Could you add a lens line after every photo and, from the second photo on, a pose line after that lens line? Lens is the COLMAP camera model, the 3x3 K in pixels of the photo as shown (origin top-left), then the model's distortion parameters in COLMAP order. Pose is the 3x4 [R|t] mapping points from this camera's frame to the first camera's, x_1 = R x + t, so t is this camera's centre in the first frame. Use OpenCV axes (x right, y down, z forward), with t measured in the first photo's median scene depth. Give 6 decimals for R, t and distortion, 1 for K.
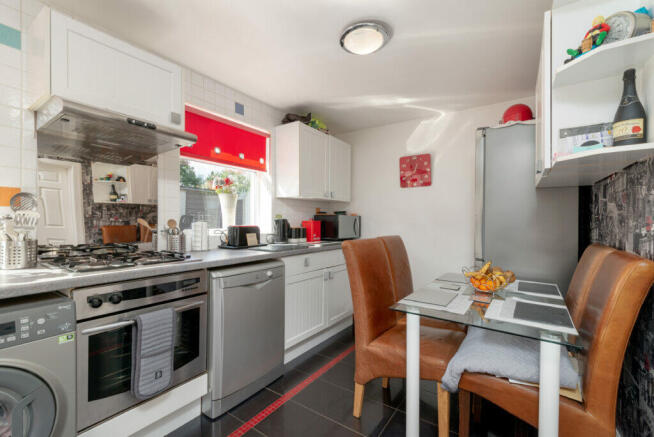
lens RADIAL K [[282.6, 0, 327.1], [0, 282.6, 221.9], [0, 0, 1]] dist [0.000715, 0.000141]
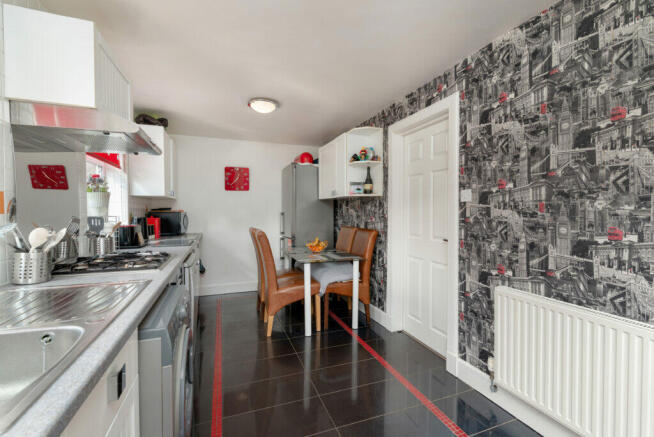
lens RADIAL K [[287.9, 0, 329.1], [0, 287.9, 219.1], [0, 0, 1]] dist [0.000685, 0.000096]
pose [[0.566704, -0.026461, 0.823497, -1.289859], [0.006417, 0.999596, 0.027703, -0.056541], [-0.823897, -0.010415, 0.566644, -0.295639]]
